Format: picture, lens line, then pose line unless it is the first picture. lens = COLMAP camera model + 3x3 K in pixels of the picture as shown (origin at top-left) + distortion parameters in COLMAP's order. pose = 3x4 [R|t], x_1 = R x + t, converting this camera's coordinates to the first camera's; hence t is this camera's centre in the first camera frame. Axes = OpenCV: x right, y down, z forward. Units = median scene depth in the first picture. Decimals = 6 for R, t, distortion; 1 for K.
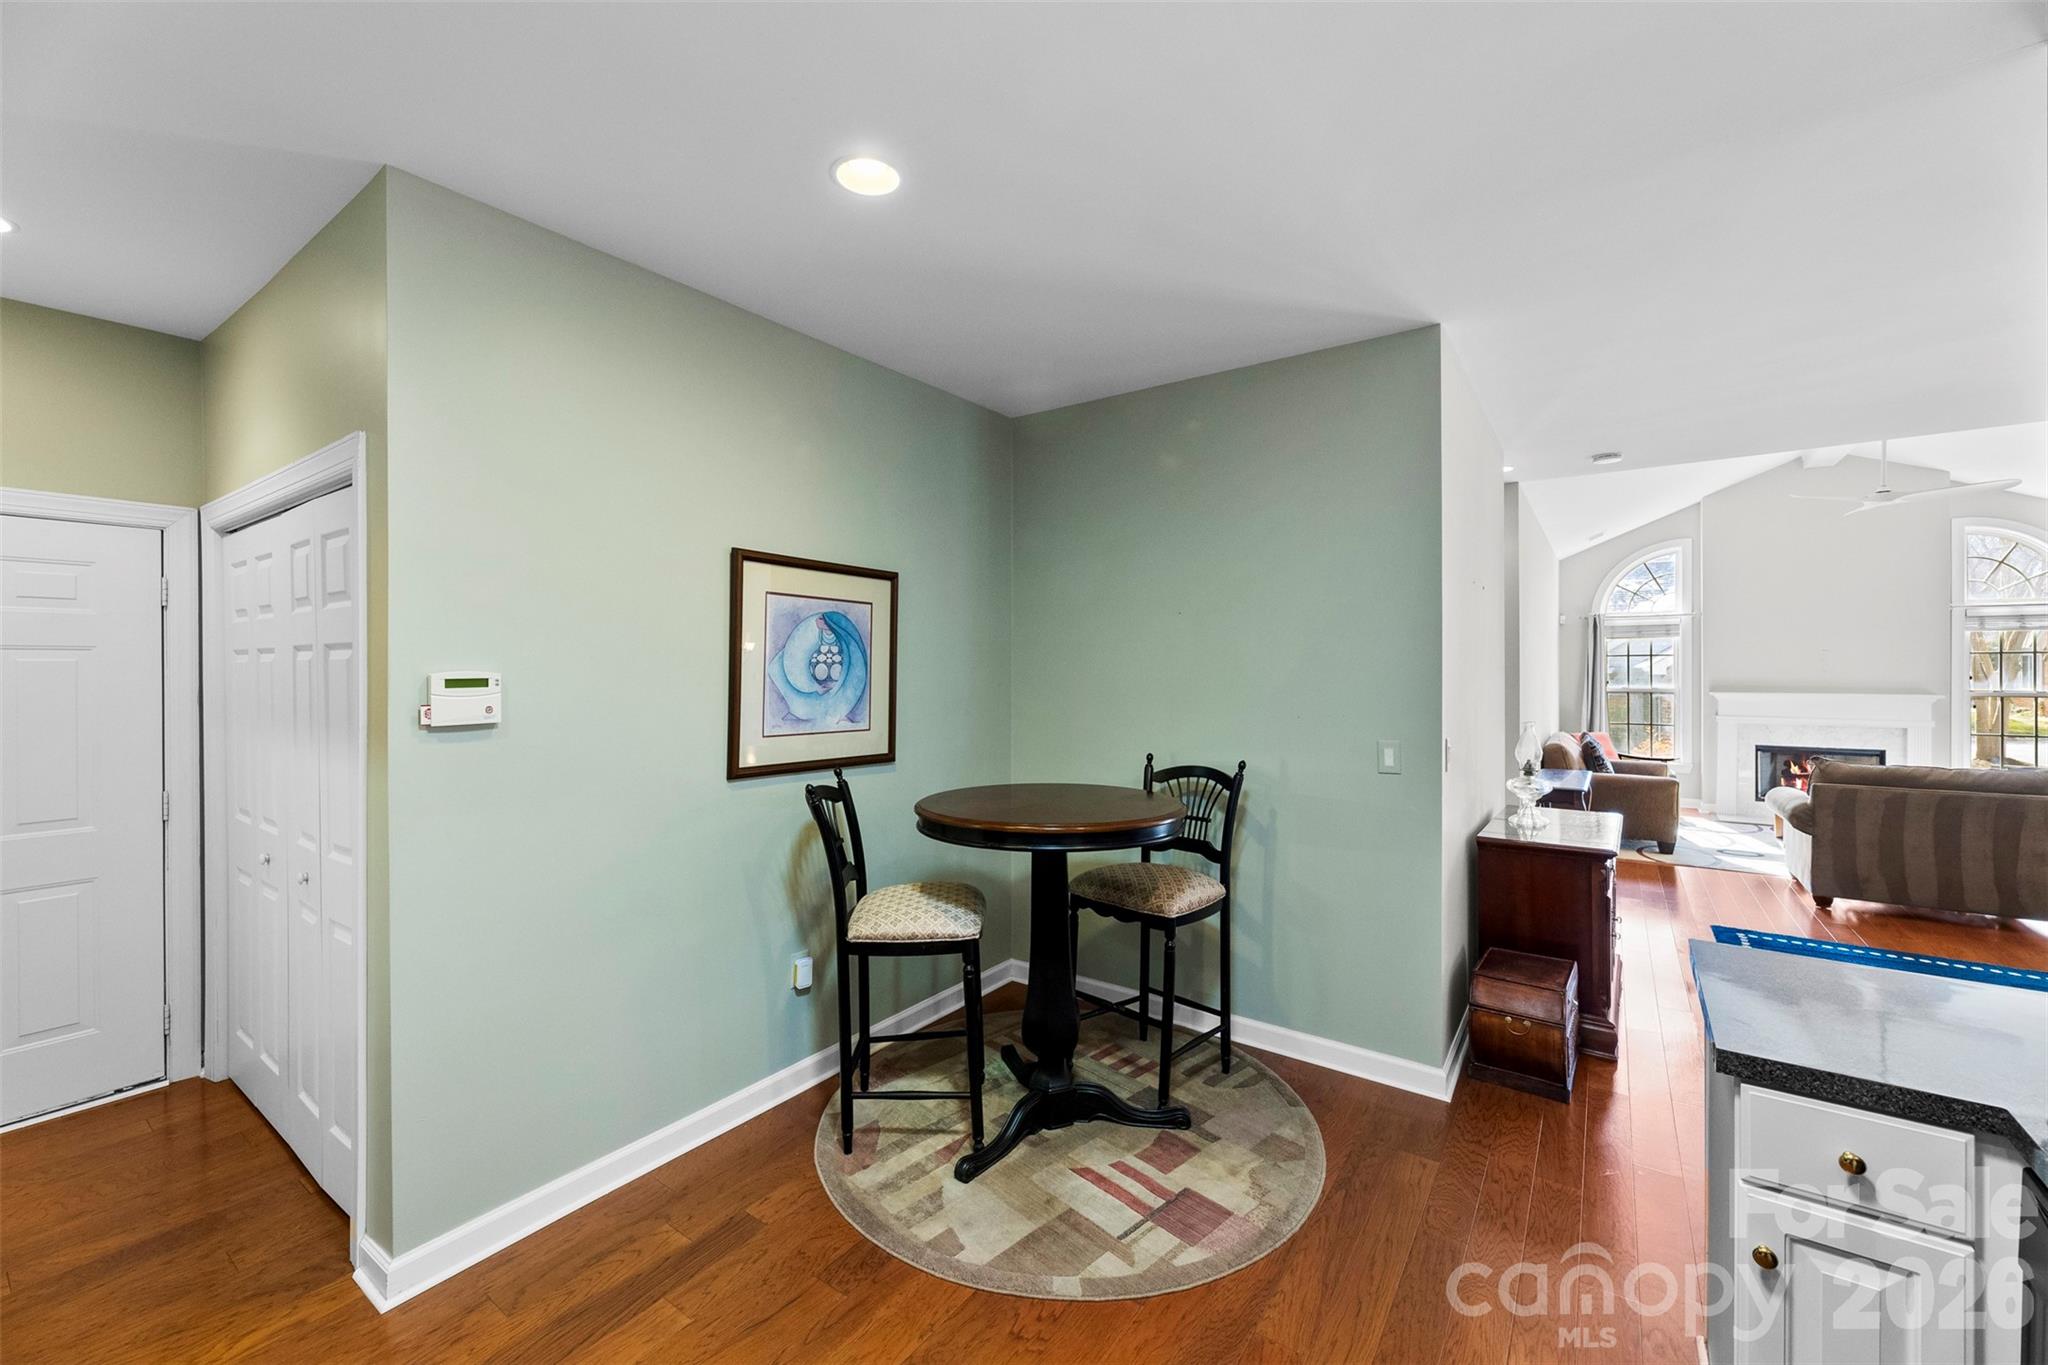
lens RADIAL K [[829.7, 0, 1016.8], [0, 829.7, 672.5], [0, 0, 1]] dist [0.000901, -0.000201]
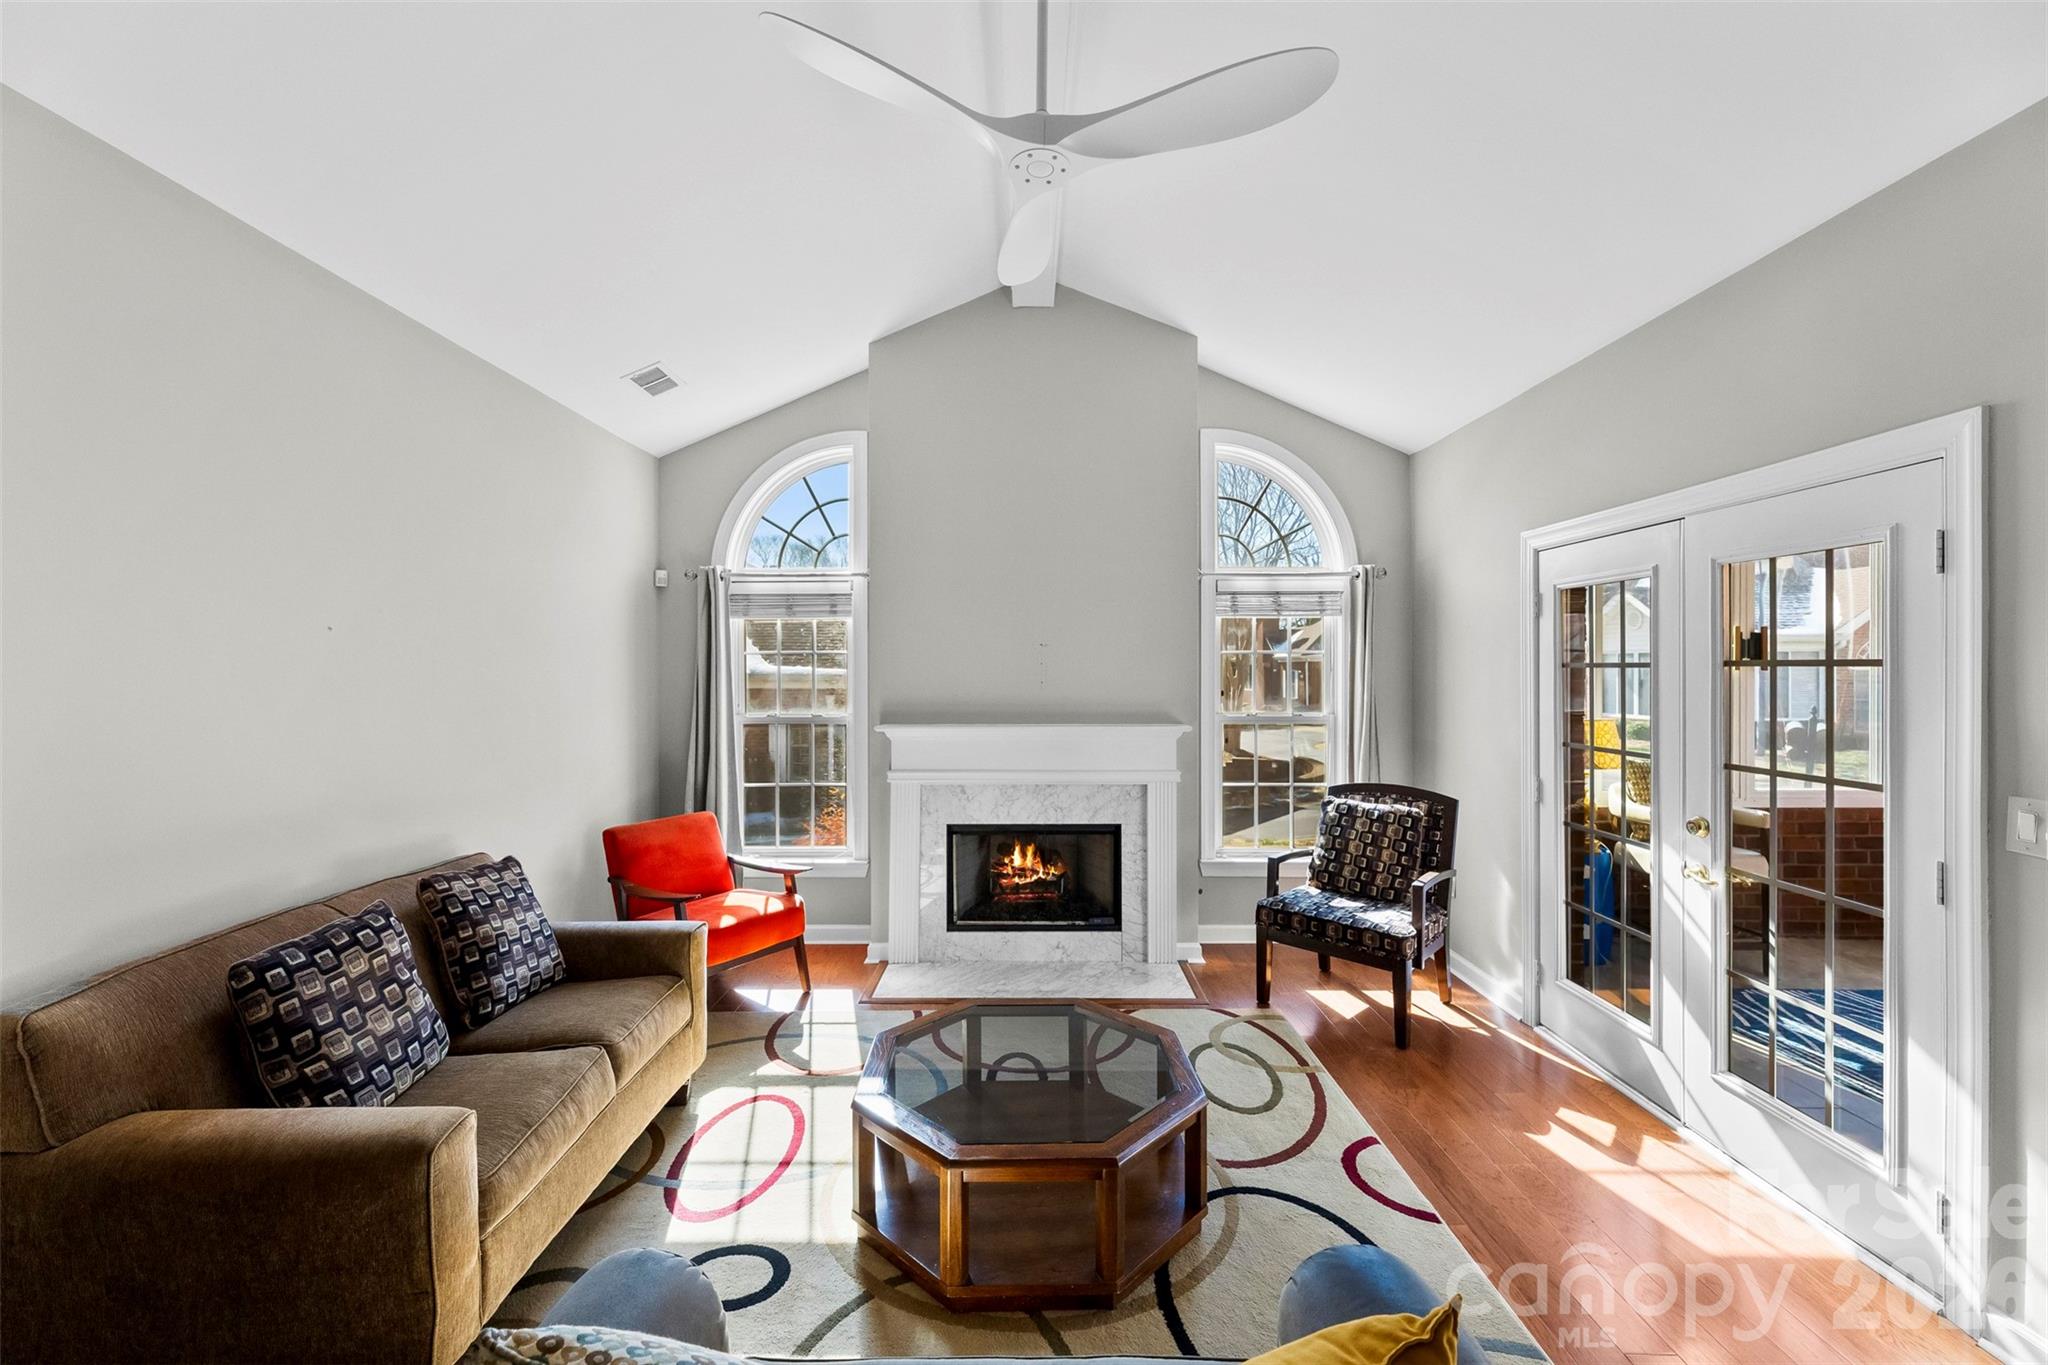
lens RADIAL K [[809.8, 0, 1022.9], [0, 809.8, 675.3], [0, 0, 1]] dist [-0.000546, -0.000244]
pose [[0.806552, 0.000802, 0.591162, 0.626030], [0.005013, 0.999954, -0.008197, -0.002613], [-0.591142, 0.009575, 0.806511, 0.558353]]
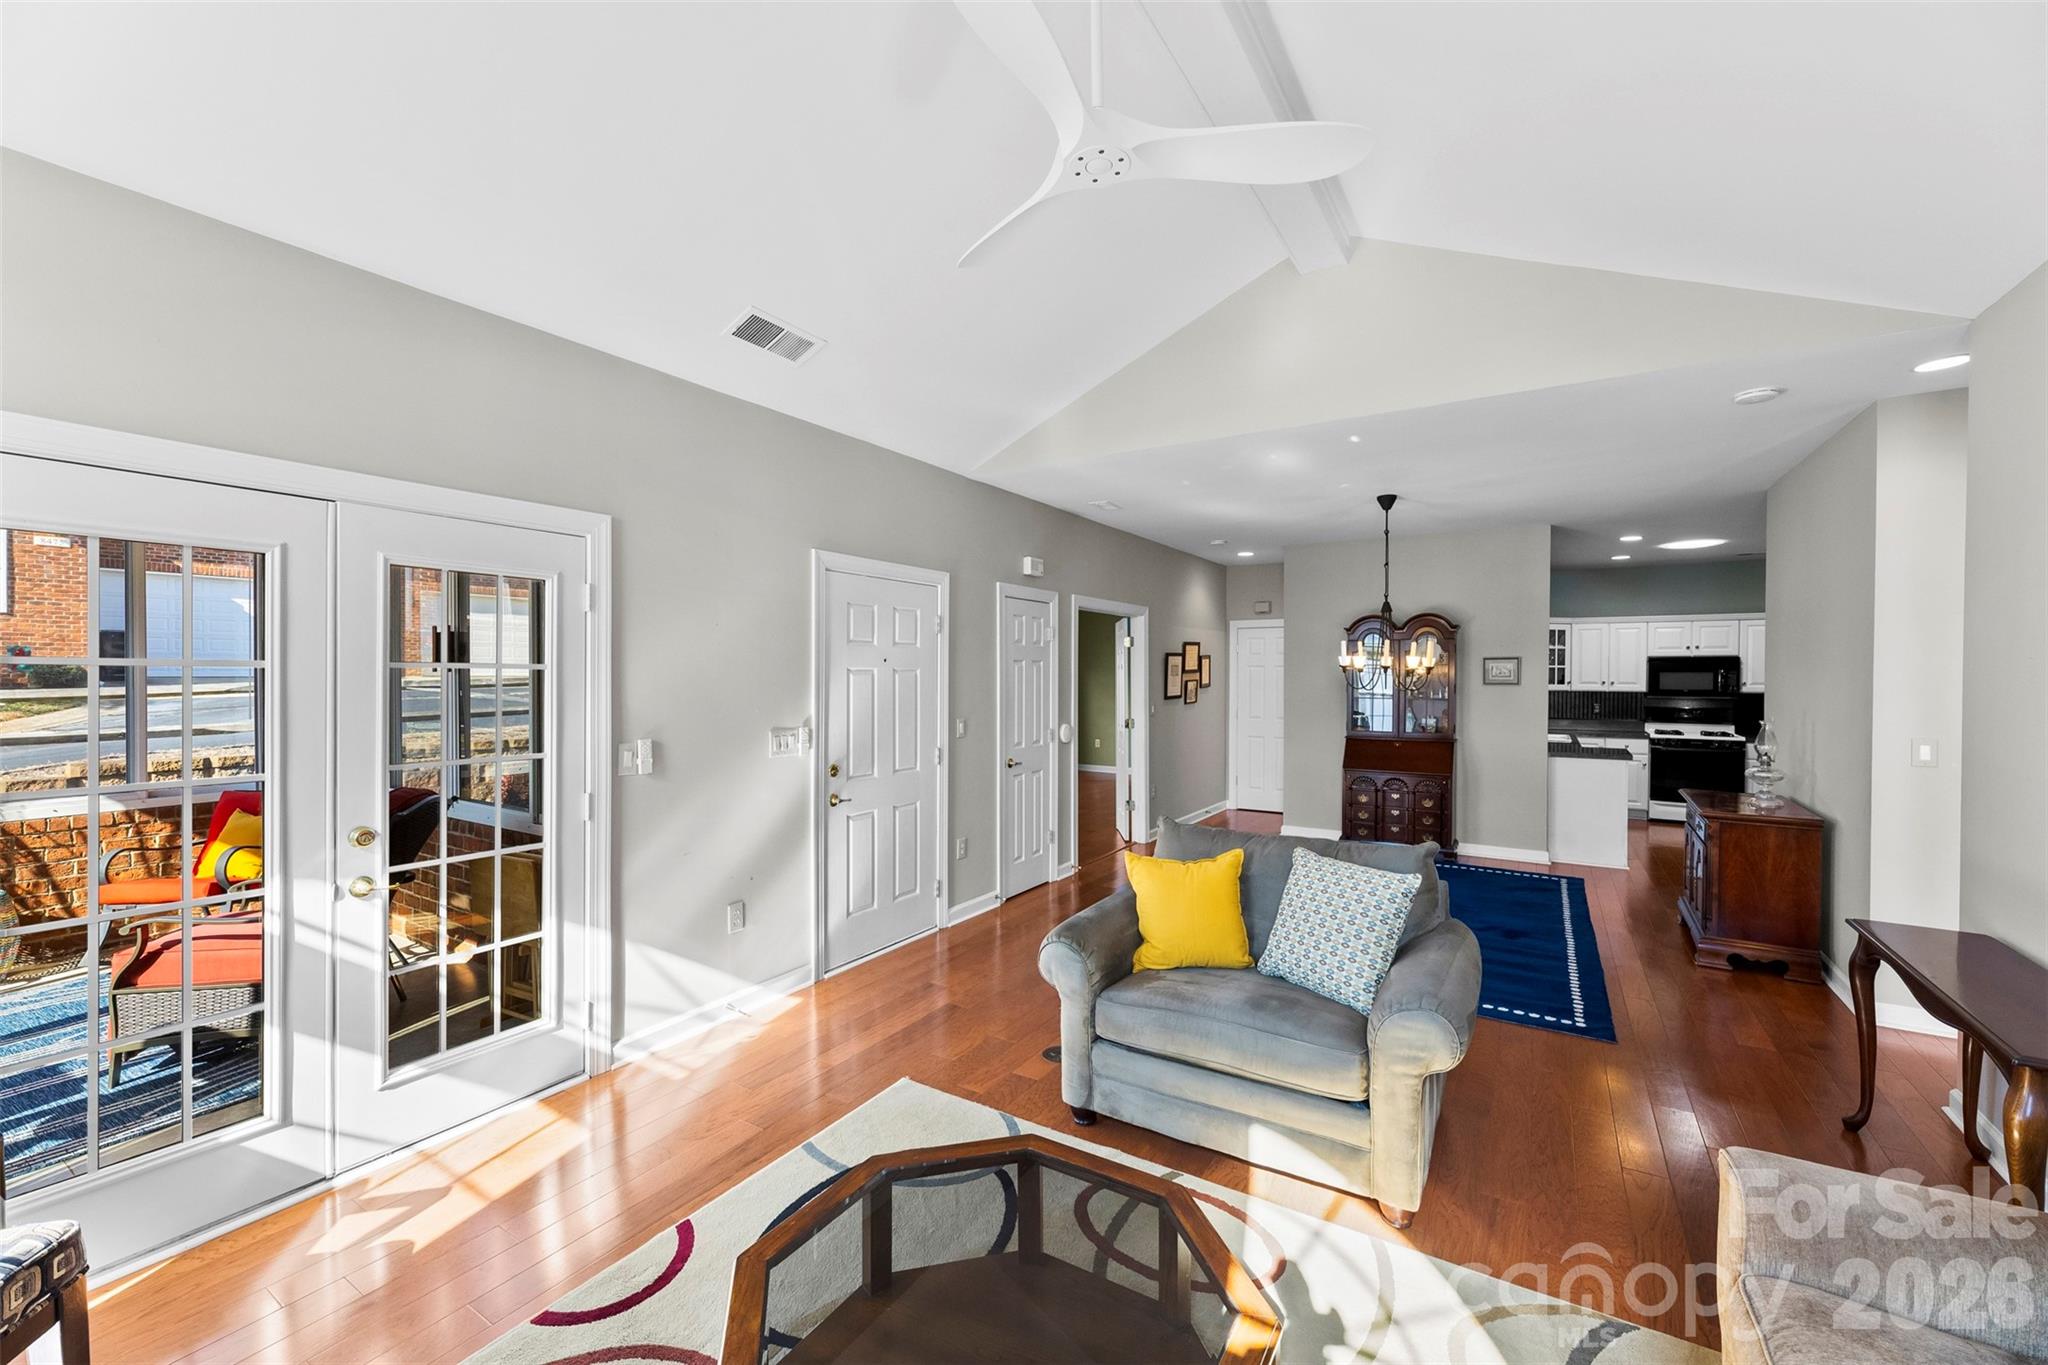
lens RADIAL K [[855.4, 0, 1004.9], [0, 855.4, 678.9], [0, 0, 1]] dist [-0.001296, -0.000271]
pose [[-0.998166, -0.000229, -0.060537, 0.796828], [-0.000786, 0.999958, 0.009172, -0.005106], [0.060533, 0.009203, -0.998124, 0.953879]]
